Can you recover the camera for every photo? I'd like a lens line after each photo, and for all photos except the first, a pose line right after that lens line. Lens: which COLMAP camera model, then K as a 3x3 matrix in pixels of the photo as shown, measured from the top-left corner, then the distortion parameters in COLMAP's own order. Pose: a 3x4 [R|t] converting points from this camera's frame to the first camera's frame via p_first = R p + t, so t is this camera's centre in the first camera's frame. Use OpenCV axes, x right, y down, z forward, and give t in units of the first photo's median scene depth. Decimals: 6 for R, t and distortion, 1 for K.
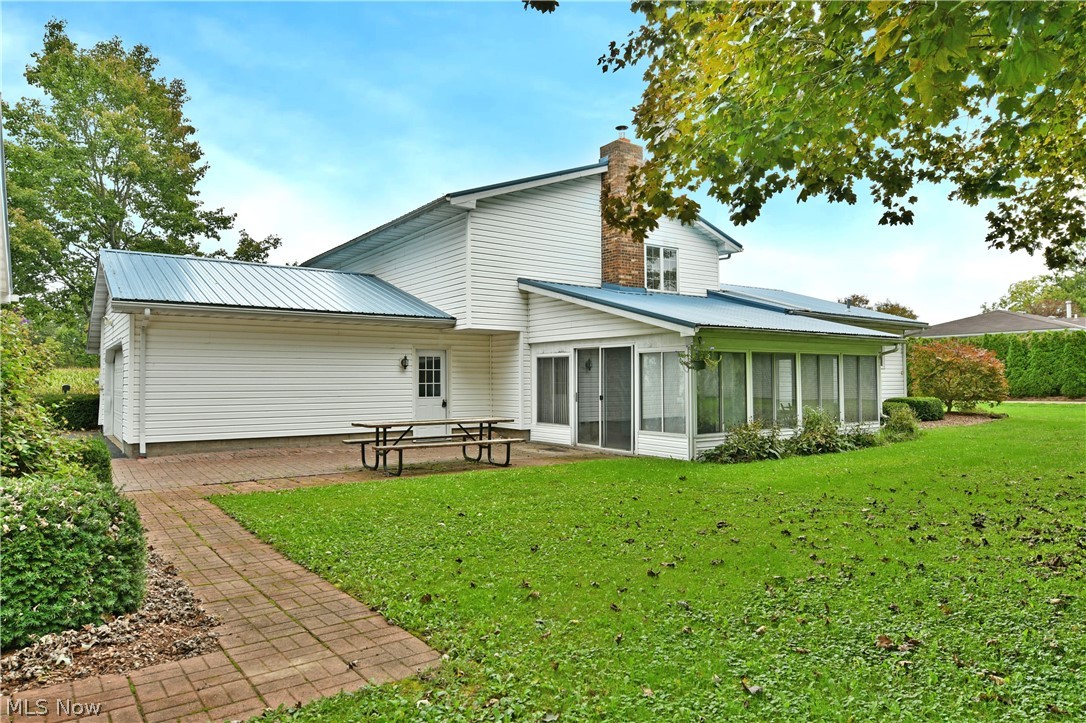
lens RADIAL K [[672.0, 0, 542.7], [0, 672.0, 363.4], [0, 0, 1]] dist [-0.011613, -0.001638]
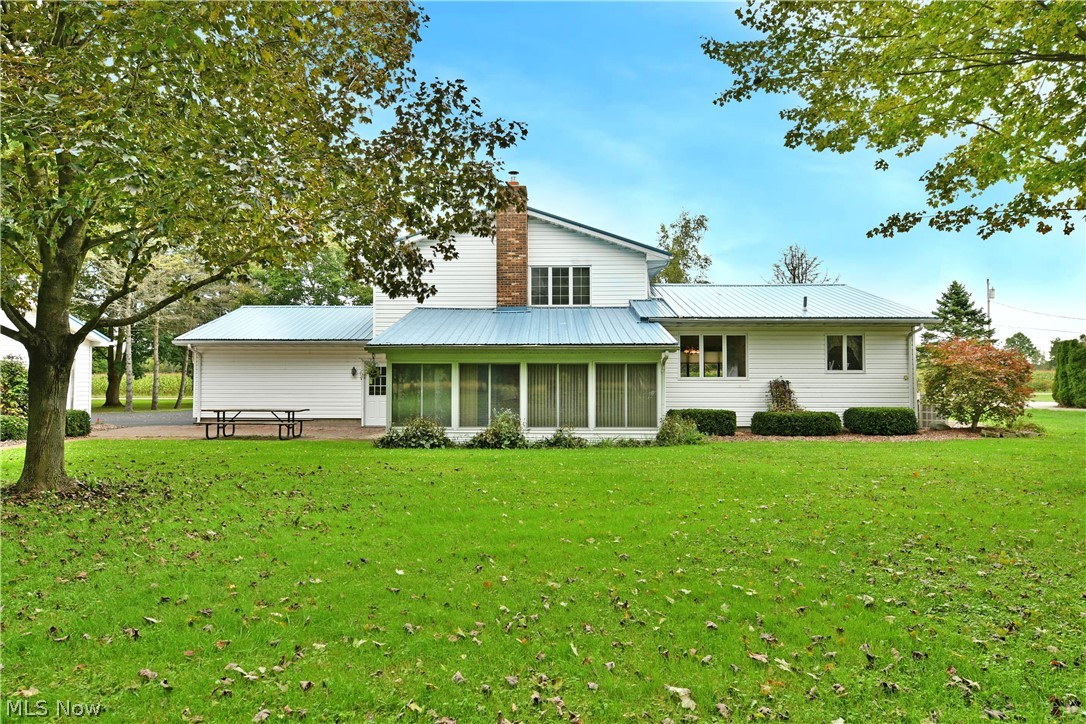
lens RADIAL K [[672.0, 0, 542.9], [0, 672.0, 364.3], [0, 0, 1]] dist [-0.011613, -0.001638]
pose [[0.800413, -0.009770, -0.599370, 1.015696], [0.010341, 0.999943, -0.002490, -0.008820], [0.599360, -0.004205, 0.800469, 0.082737]]
